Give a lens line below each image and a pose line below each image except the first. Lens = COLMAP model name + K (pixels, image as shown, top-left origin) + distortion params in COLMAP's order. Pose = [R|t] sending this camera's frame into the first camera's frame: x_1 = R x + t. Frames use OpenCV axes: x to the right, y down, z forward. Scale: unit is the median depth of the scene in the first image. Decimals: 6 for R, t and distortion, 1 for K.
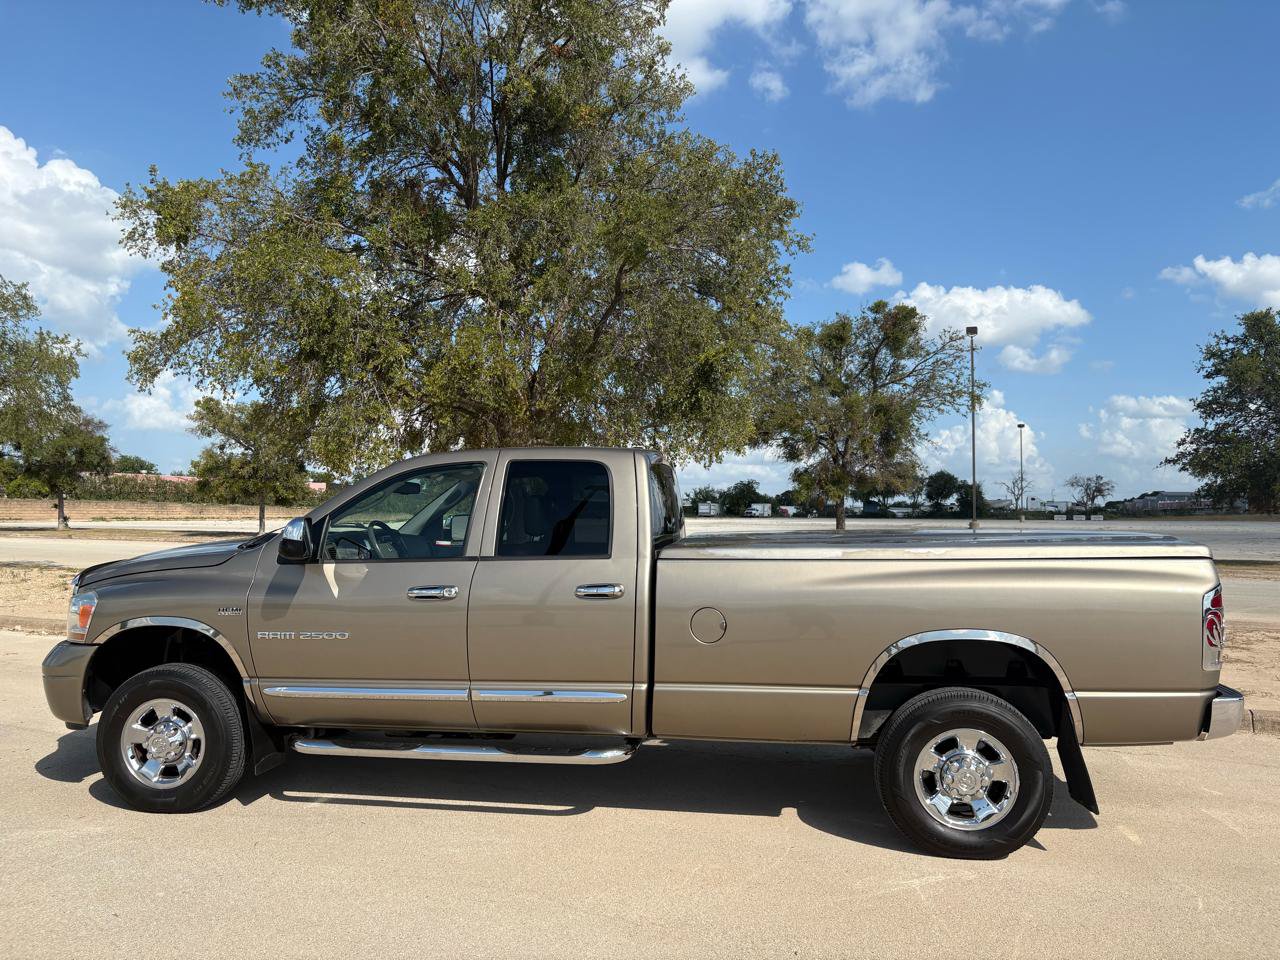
lens RADIAL K [[980.9, 0, 635.1], [0, 980.9, 504.5], [0, 0, 1]] dist [0.033132, -0.038895]
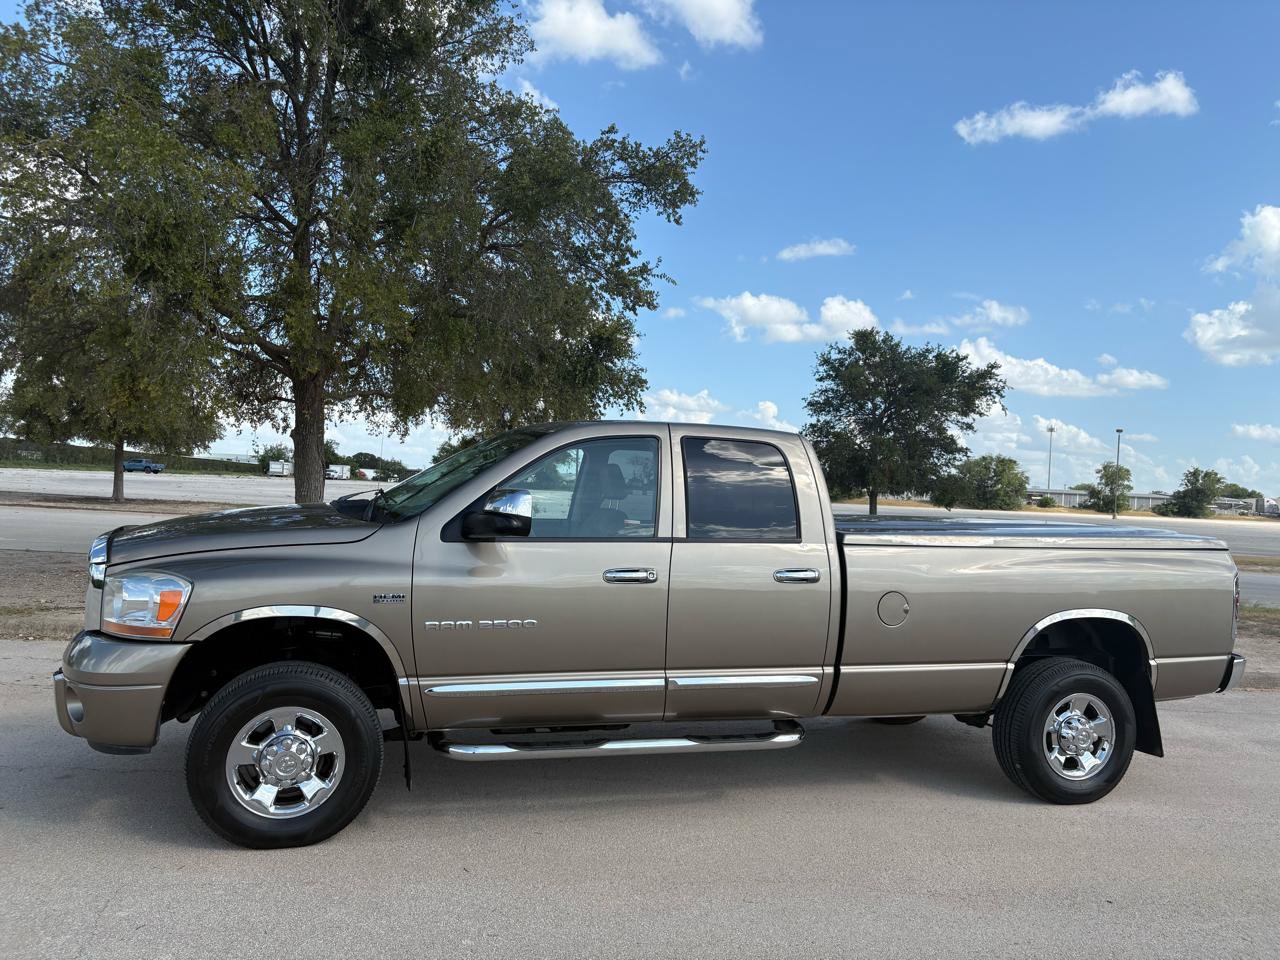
lens RADIAL K [[980.9, 0, 643.6], [0, 980.9, 498.8], [0, 0, 1]] dist [0.033132, -0.038895]
pose [[0.901421, 0.034054, 0.431602, -0.317315], [-0.046653, 0.998737, 0.018636, -0.000070], [-0.430422, -0.036934, 0.901872, 0.089965]]
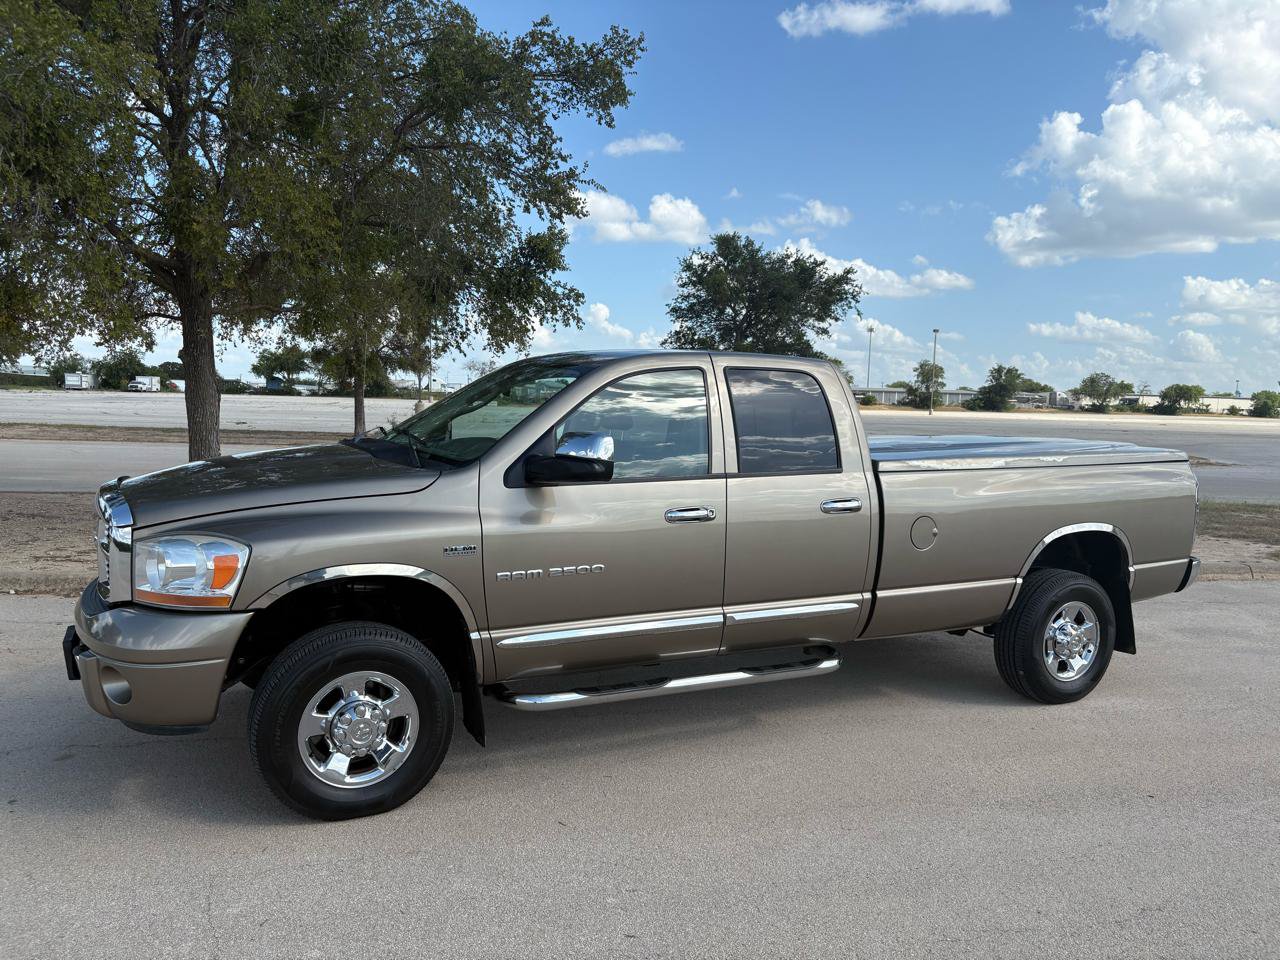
lens RADIAL K [[980.9, 0, 645.5], [0, 980.9, 501.3], [0, 0, 1]] dist [0.033132, -0.038895]
pose [[0.815845, -0.042532, 0.576704, -0.404485], [-0.027212, 0.993363, 0.111756, -0.011293], [-0.577630, -0.106869, 0.809273, 0.159256]]
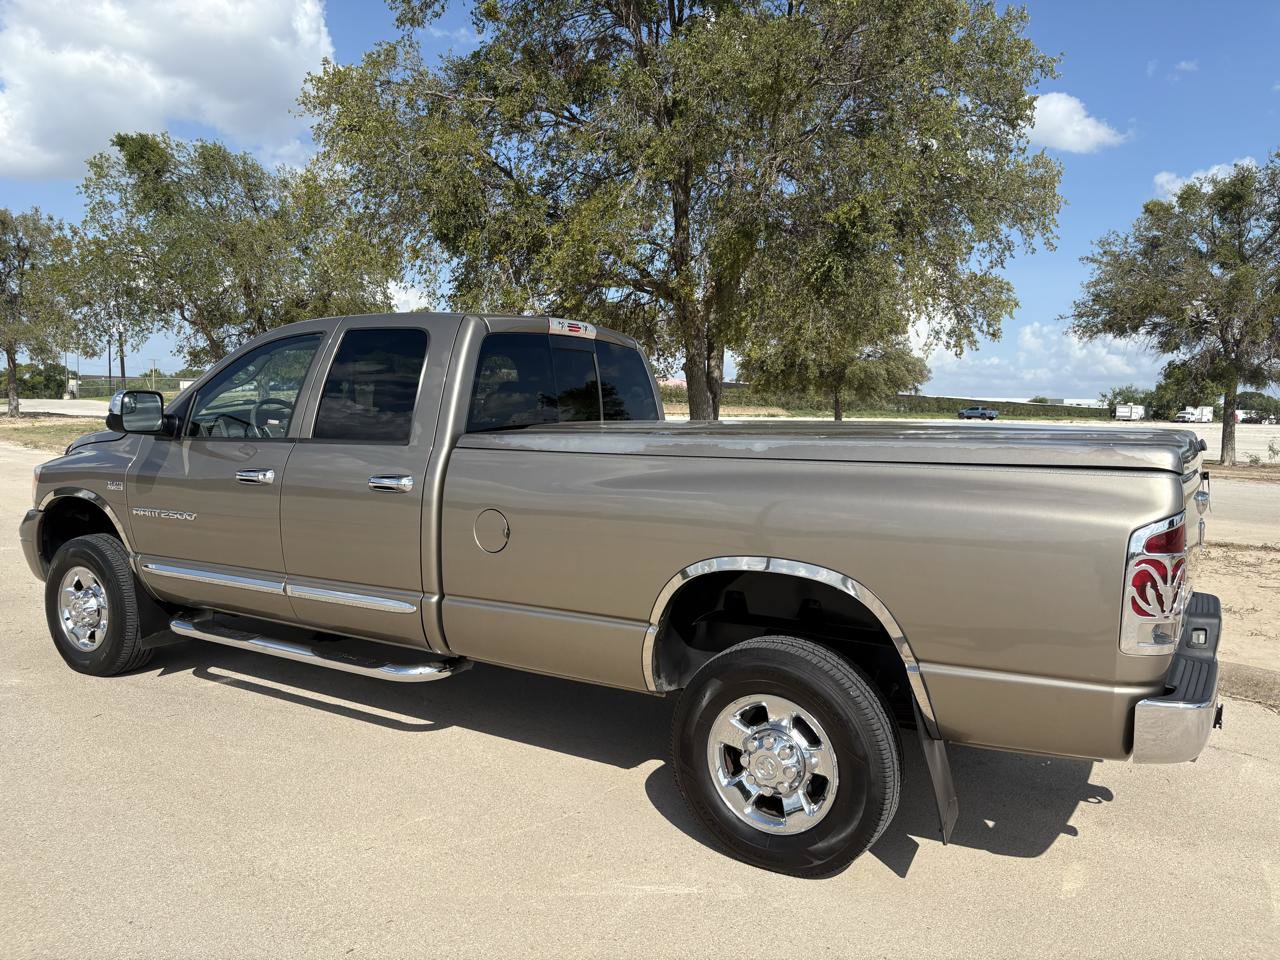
lens RADIAL K [[980.9, 0, 638.8], [0, 980.9, 495.7], [0, 0, 1]] dist [0.033132, -0.038895]
pose [[0.920502, 0.050445, -0.387467, 0.255458], [-0.014007, 0.995254, 0.096298, 0.007898], [0.390486, -0.083215, 0.916840, 0.158420]]
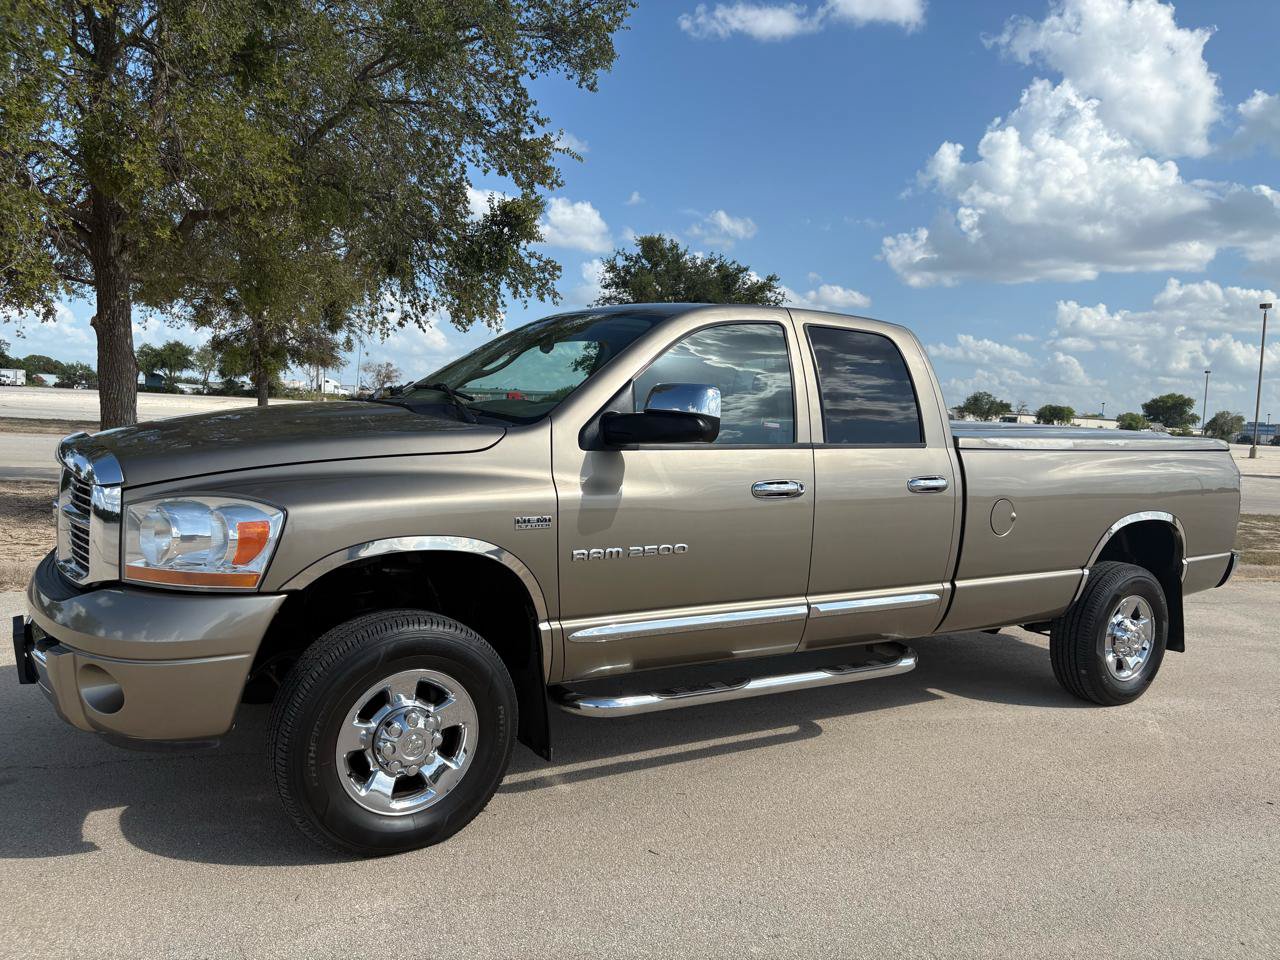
lens RADIAL K [[980.9, 0, 650.2], [0, 980.9, 496.9], [0, 0, 1]] dist [0.033132, -0.038895]
pose [[0.747919, -0.023916, 0.663359, -0.426554], [-0.051045, 0.994319, 0.093399, 0.015670], [-0.661824, -0.103715, 0.742450, 0.260958]]
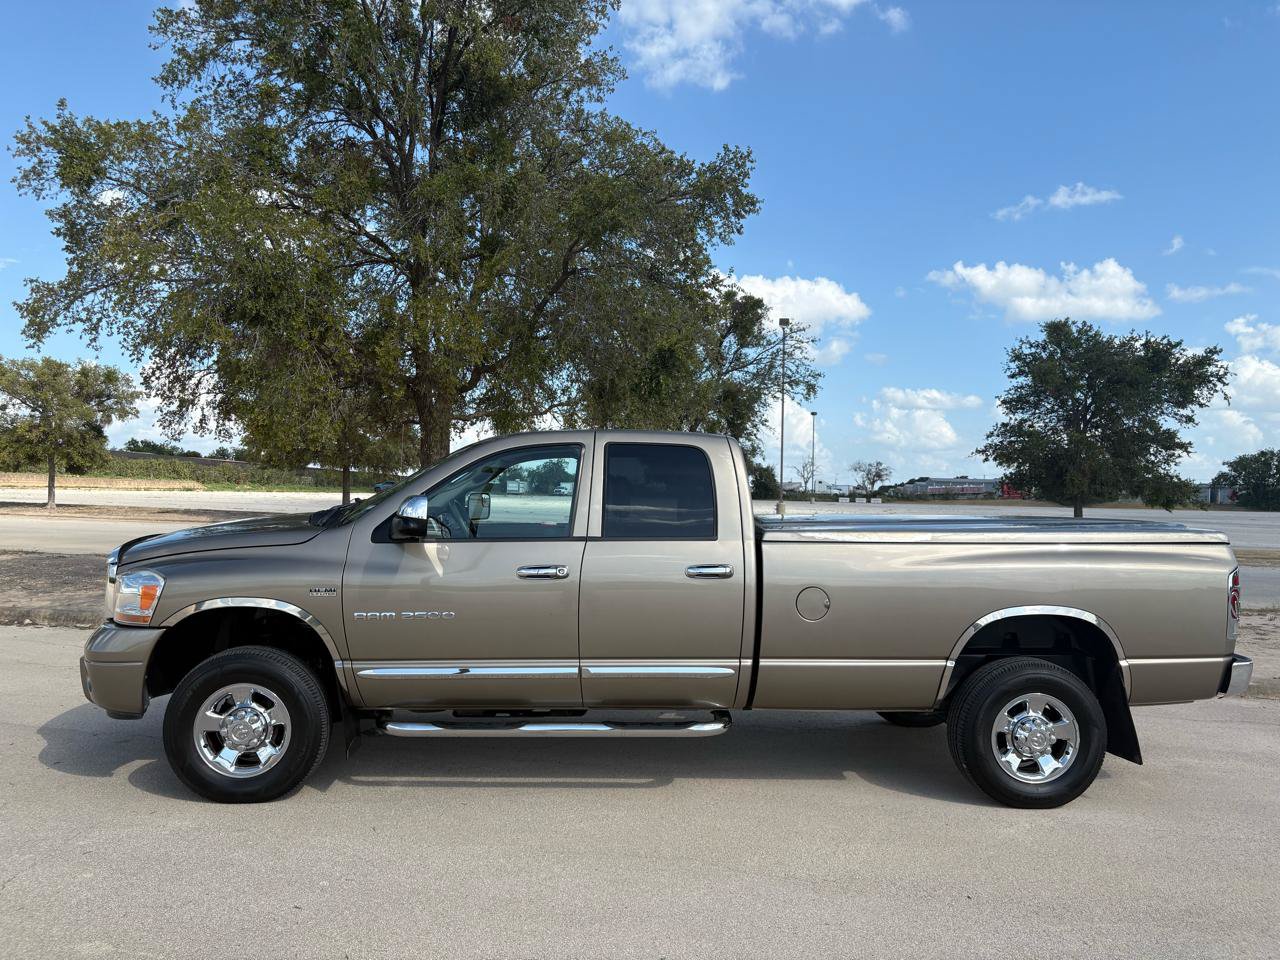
lens RADIAL K [[980.9, 0, 634.5], [0, 980.9, 497.0], [0, 0, 1]] dist [0.033132, -0.038895]
pose [[0.978492, 0.016753, 0.205605, -0.171779], [-0.020020, 0.999704, 0.013818, -0.001588], [-0.205312, -0.017637, 0.978538, -0.000246]]
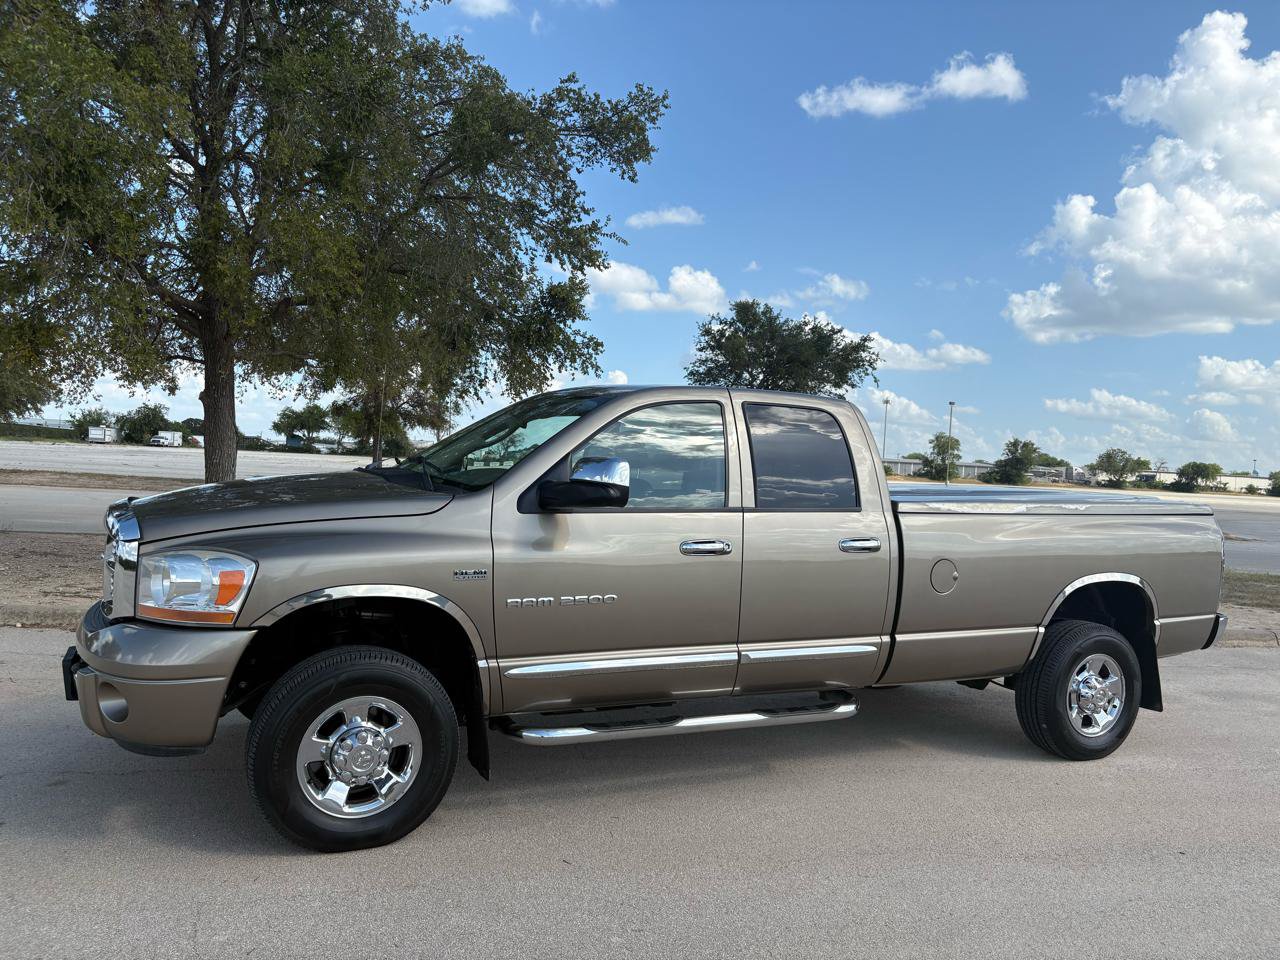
lens RADIAL K [[980.9, 0, 648.2], [0, 980.9, 503.4], [0, 0, 1]] dist [0.033132, -0.038895]
pose [[0.822935, 0.013106, 0.567984, -0.400553], [-0.048754, 0.997675, 0.047617, 0.005936], [-0.566040, -0.066877, 0.821661, 0.164637]]
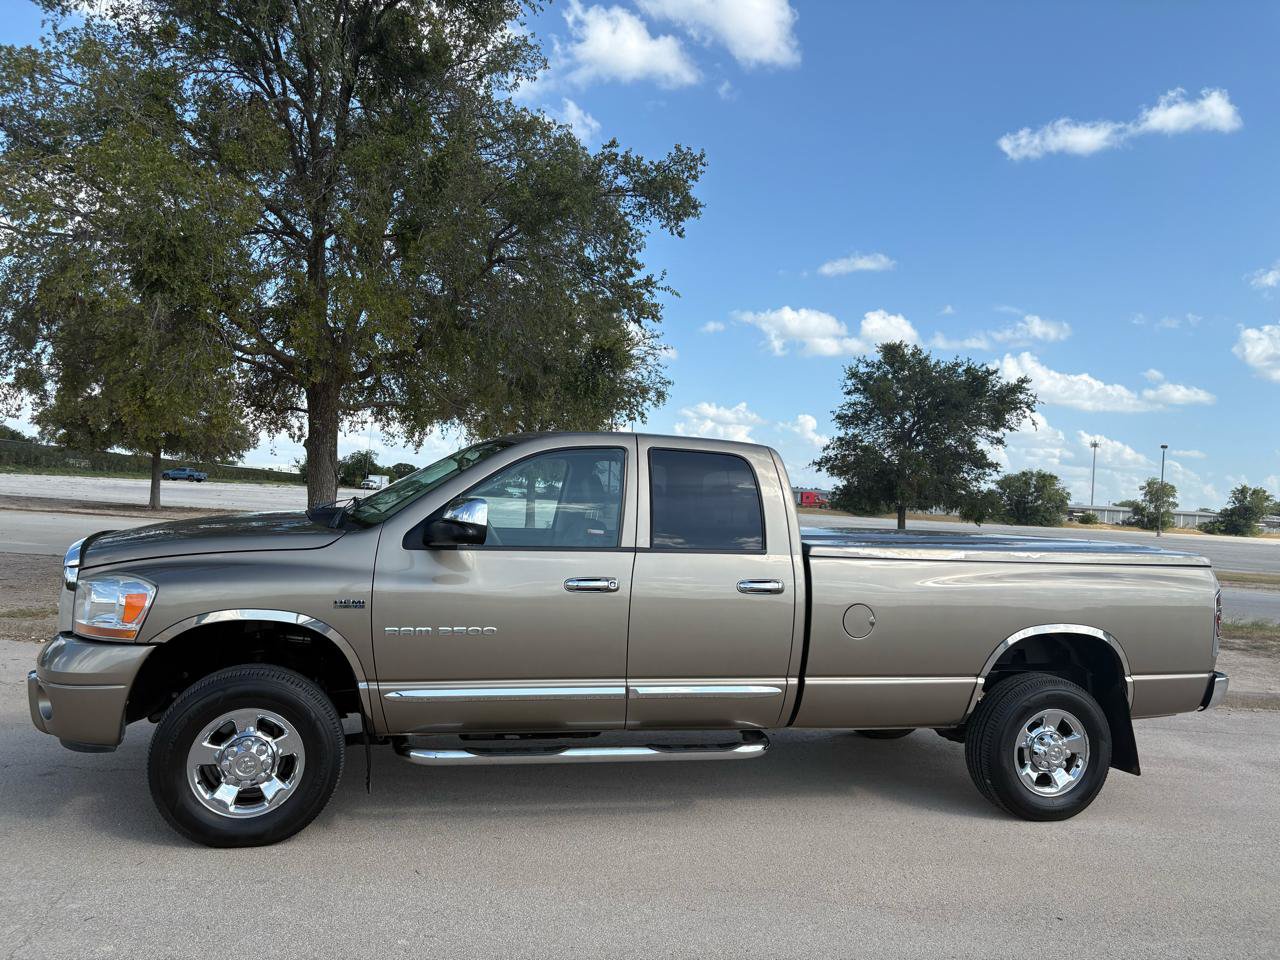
lens RADIAL K [[980.9, 0, 647.0], [0, 980.9, 498.9], [0, 0, 1]] dist [0.033132, -0.038895]
pose [[0.915425, 0.047570, 0.399667, -0.285100], [-0.055304, 0.998439, 0.007832, -0.000991], [-0.398671, -0.029273, 0.916627, 0.068516]]
